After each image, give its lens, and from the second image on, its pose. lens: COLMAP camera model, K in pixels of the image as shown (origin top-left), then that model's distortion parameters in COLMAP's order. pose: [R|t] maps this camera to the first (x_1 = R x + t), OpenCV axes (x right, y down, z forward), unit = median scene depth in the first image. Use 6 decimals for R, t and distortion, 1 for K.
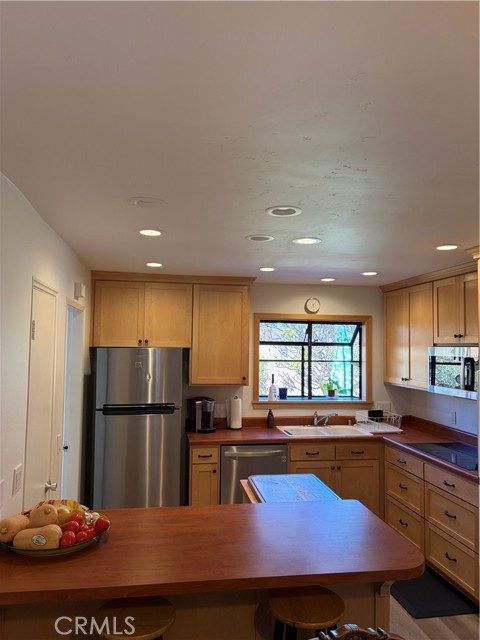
lens RADIAL K [[478.9, 0, 240.0], [0, 478.9, 320.0], [0, 0, 1]] dist [0.091969, -0.137461]
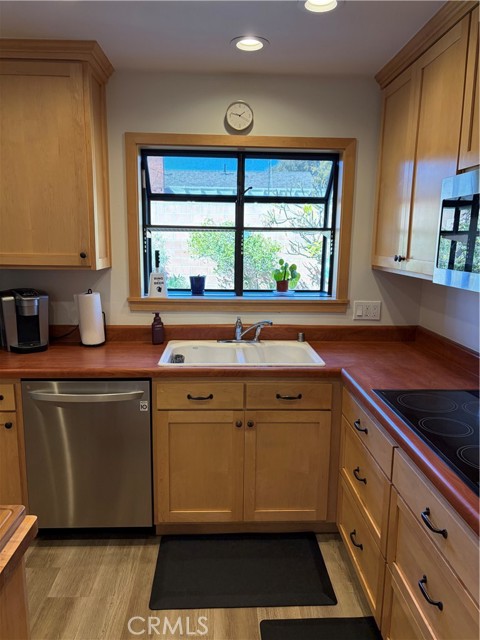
lens RADIAL K [[478.9, 0, 240.0], [0, 478.9, 320.0], [0, 0, 1]] dist [0.091969, -0.137461]
pose [[0.993256, 0.019771, -0.114246, 0.222659], [0.005544, 0.976129, 0.217122, 0.071747], [0.115811, -0.216291, 0.969436, 0.456689]]
